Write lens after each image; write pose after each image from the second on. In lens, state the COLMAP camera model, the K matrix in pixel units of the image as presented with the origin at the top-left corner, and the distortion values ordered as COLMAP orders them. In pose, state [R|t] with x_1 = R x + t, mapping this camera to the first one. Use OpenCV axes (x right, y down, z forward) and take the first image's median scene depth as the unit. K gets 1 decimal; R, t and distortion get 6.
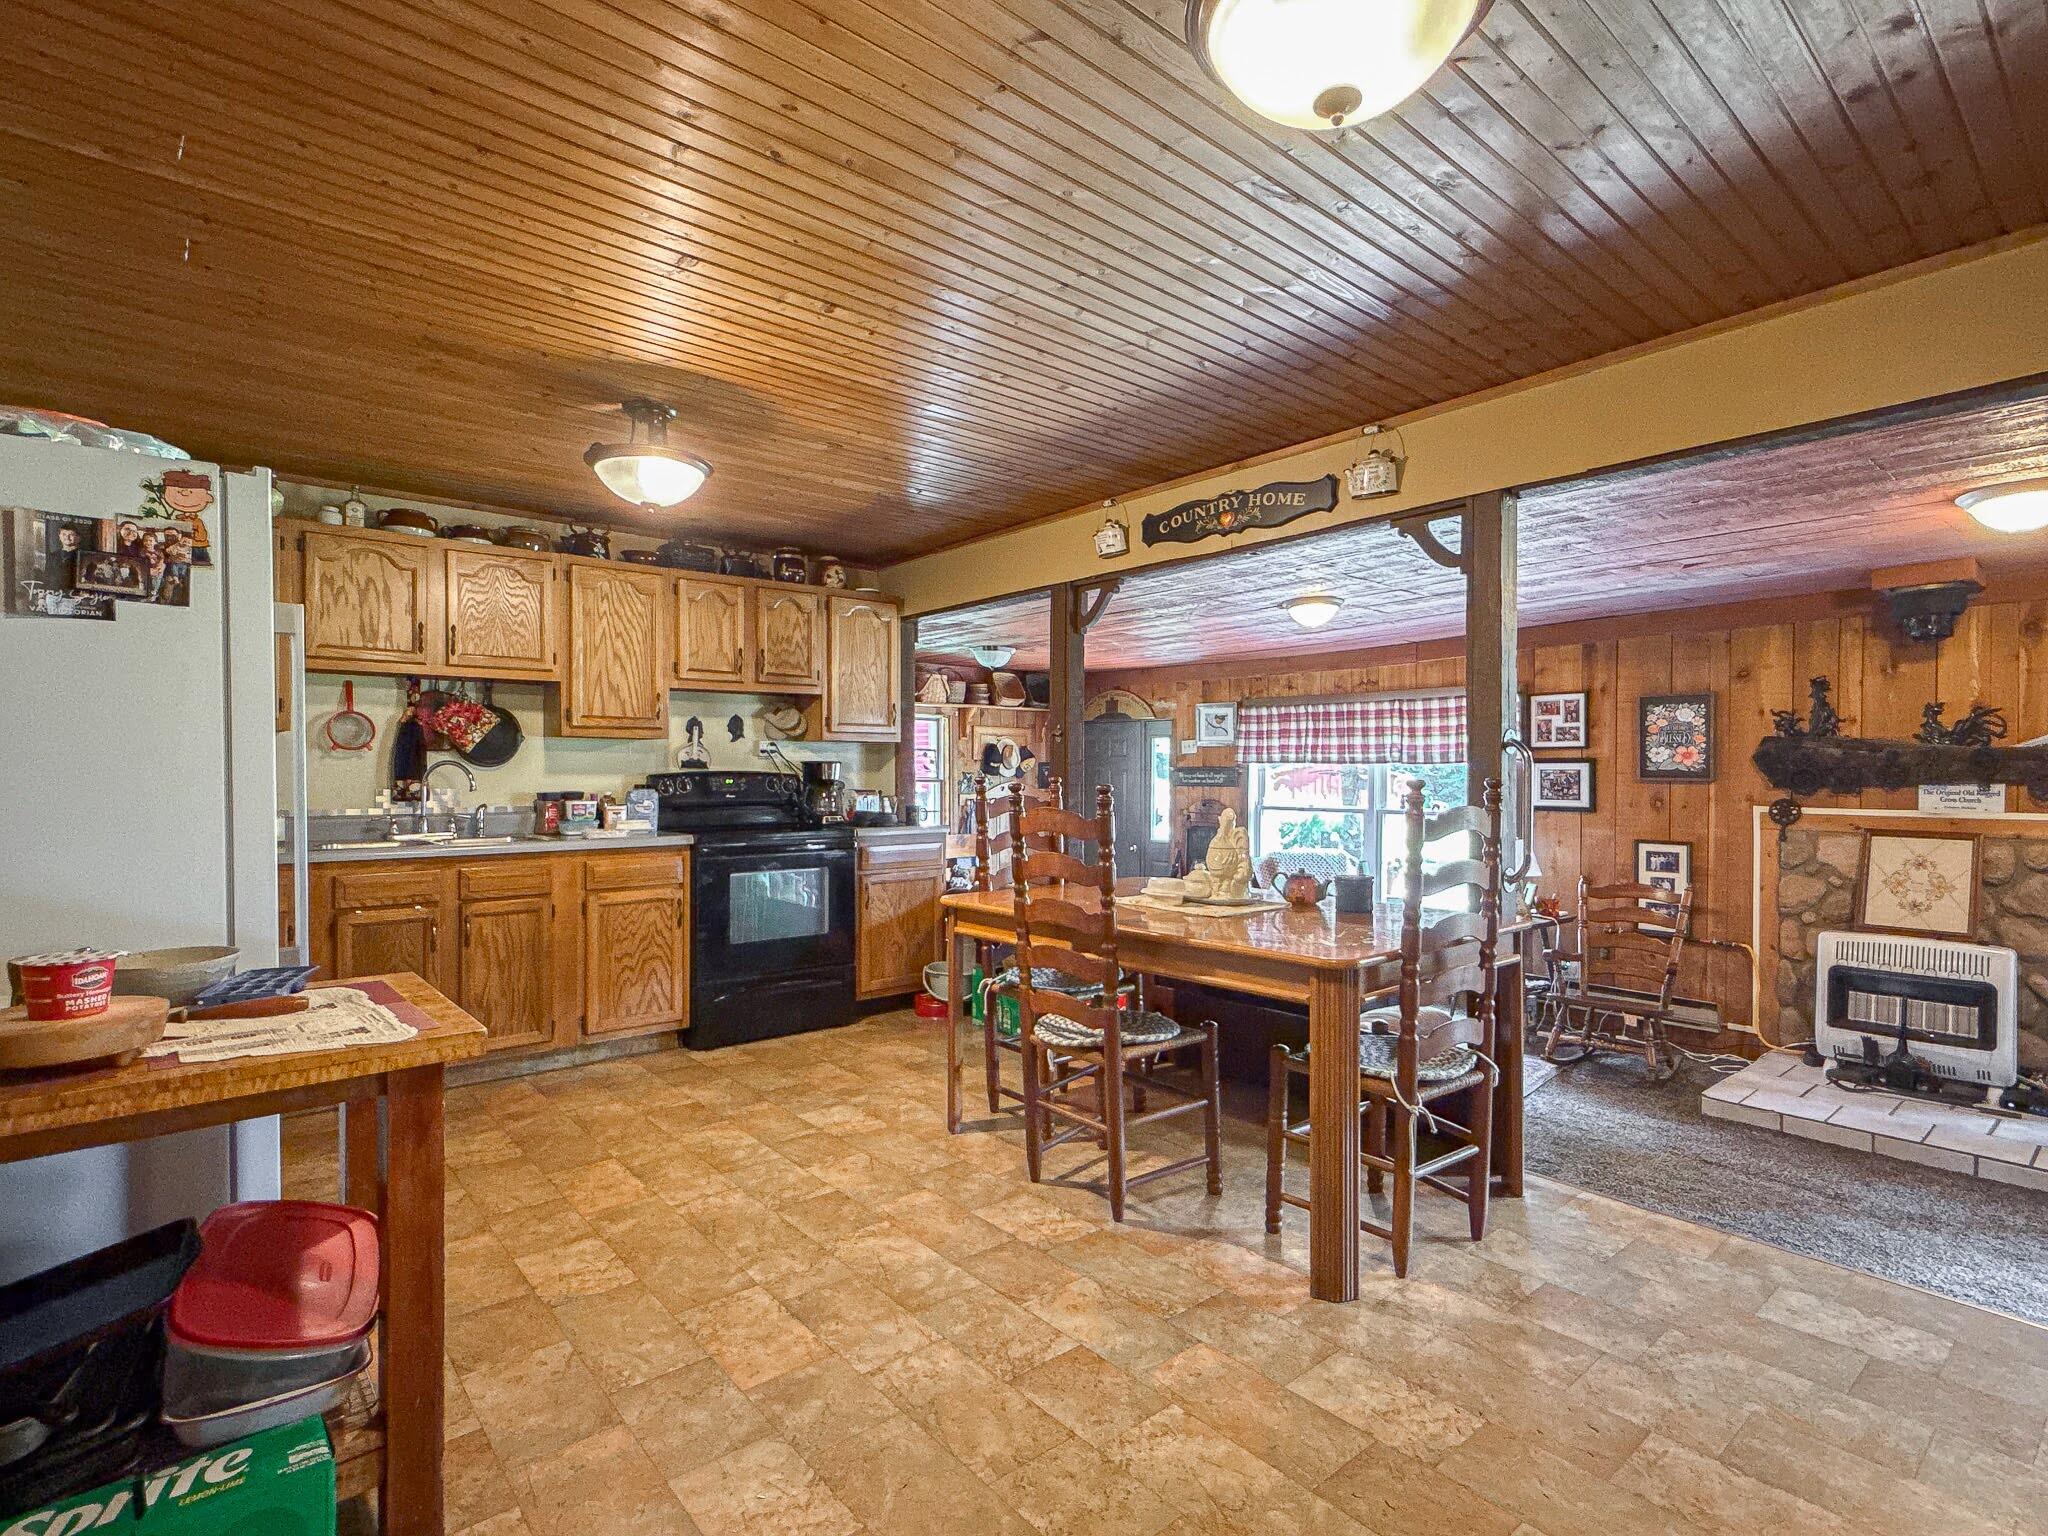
lens RADIAL K [[1008.6, 0, 1021.2], [0, 1008.6, 774.6], [0, 0, 1]] dist [-0.000138, -0.000623]
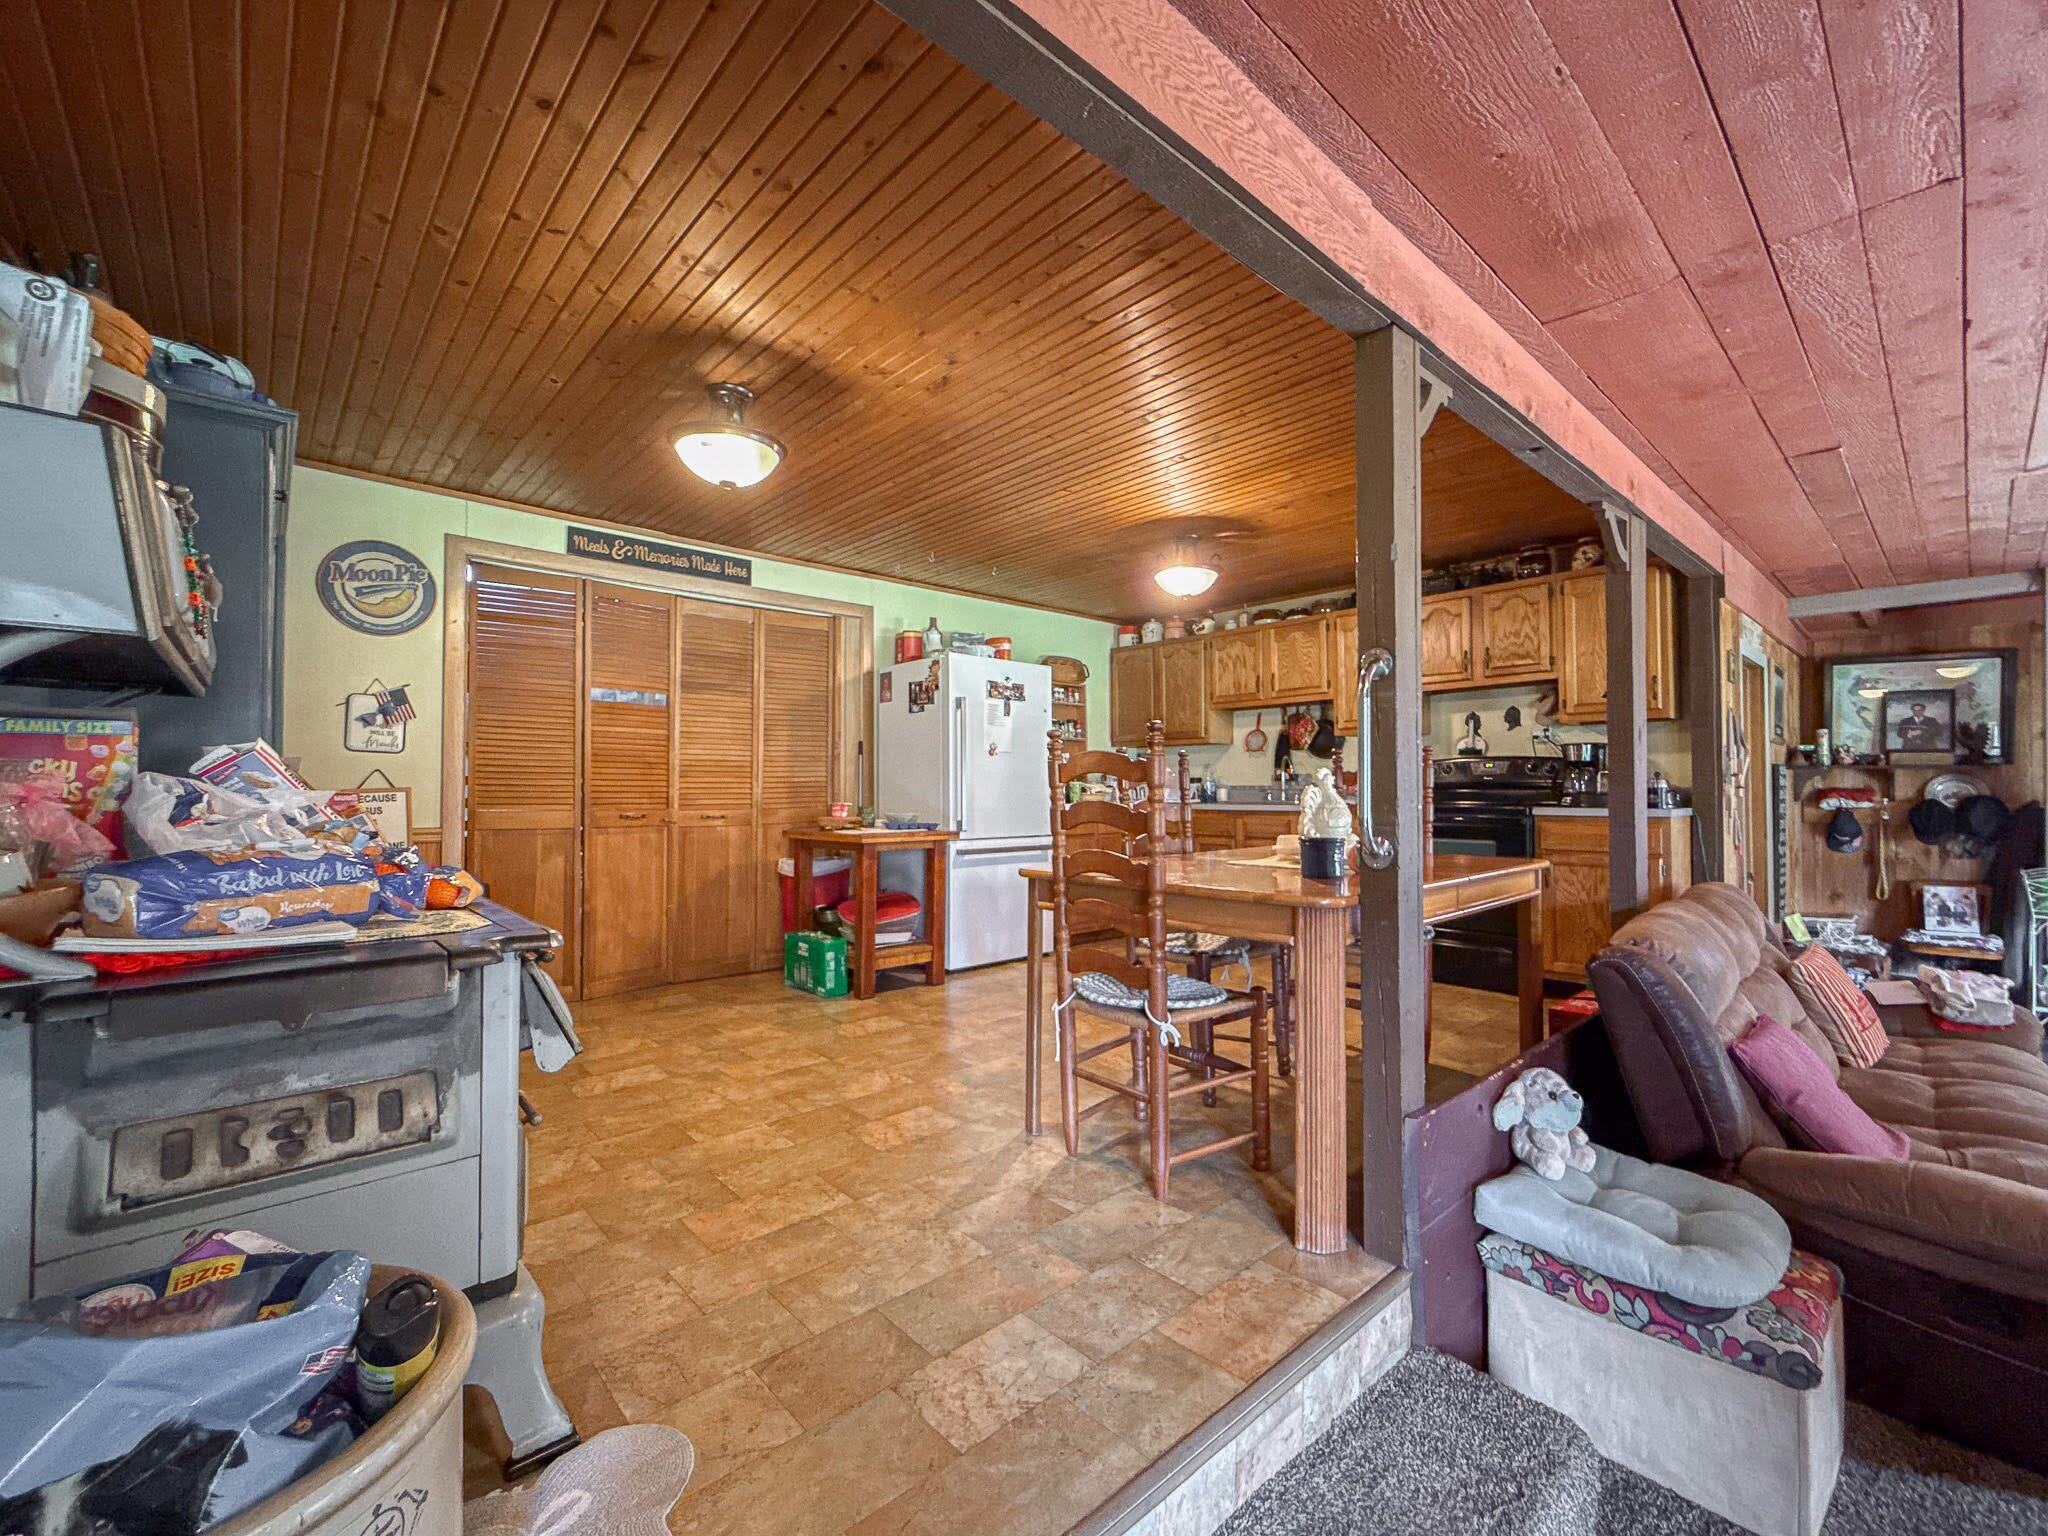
lens RADIAL K [[858.1, 0, 1024.0], [0, 858.1, 768.0], [0, 0, 1]] dist [-0.000048, -0.000208]
pose [[0.038457, -0.026552, -0.998907, 0.683021], [-0.001282, 0.999645, -0.026621, 0.037320], [0.999259, 0.002305, 0.038409, 0.447045]]
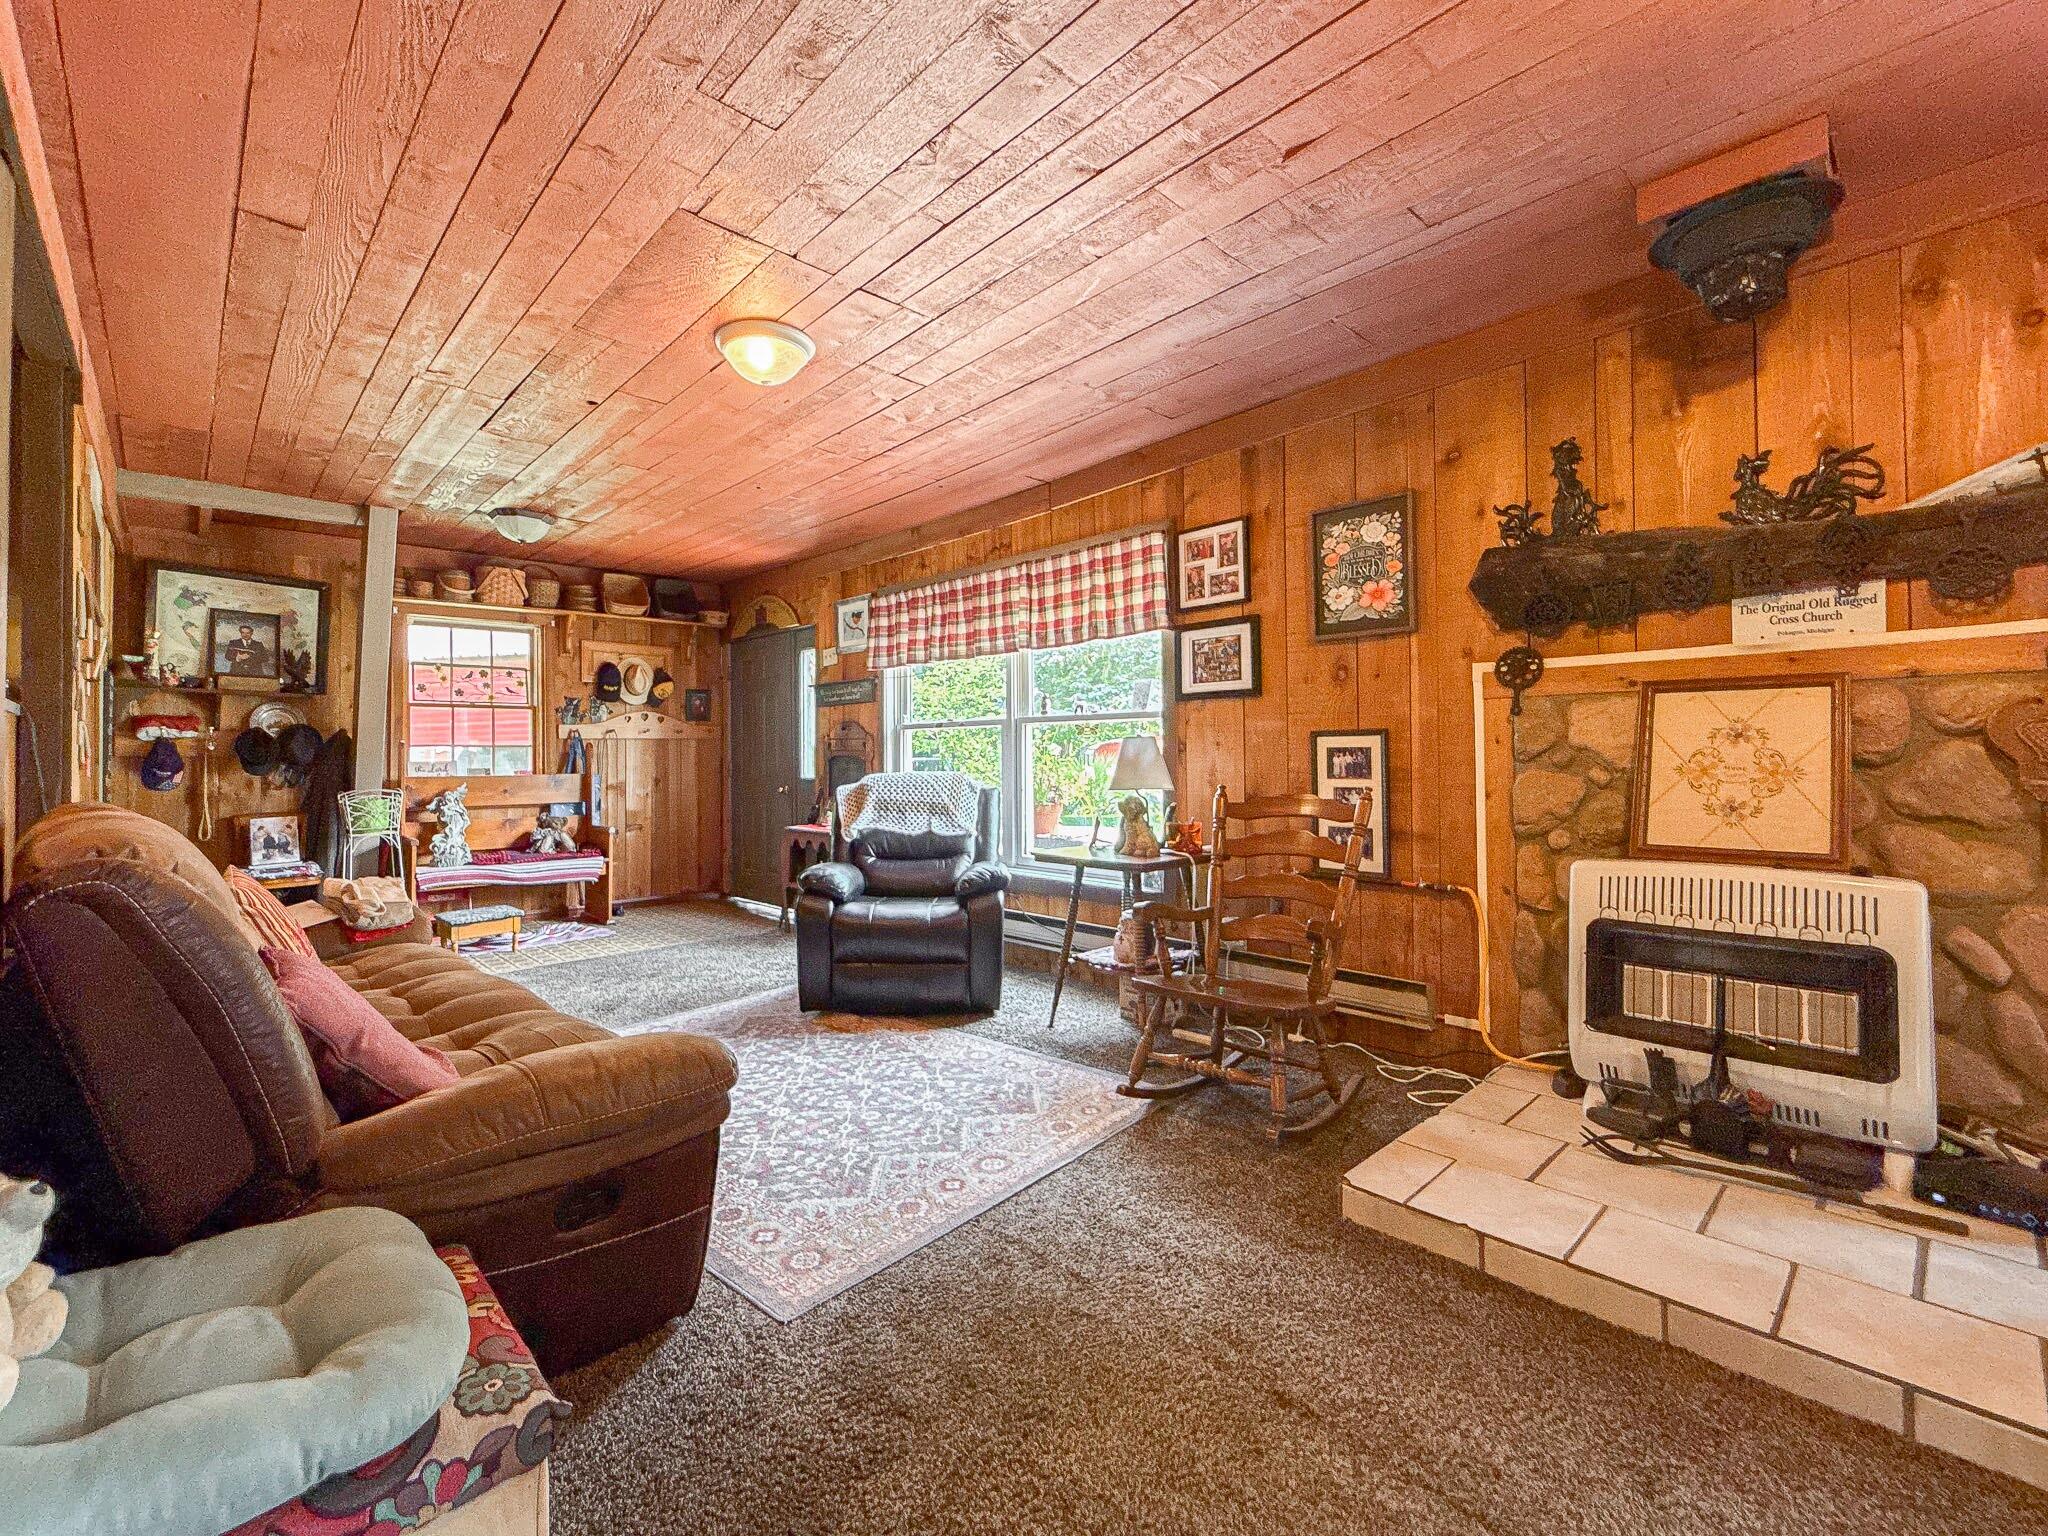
lens RADIAL K [[893.8, 0, 981.6], [0, 893.8, 741.6], [0, 0, 1]] dist [0.001032, -0.000231]
pose [[0.999087, -0.015228, 0.039914, 0.462800], [0.015991, 0.999694, -0.018858, 0.097877], [-0.039615, 0.019479, 0.999025, 0.533334]]
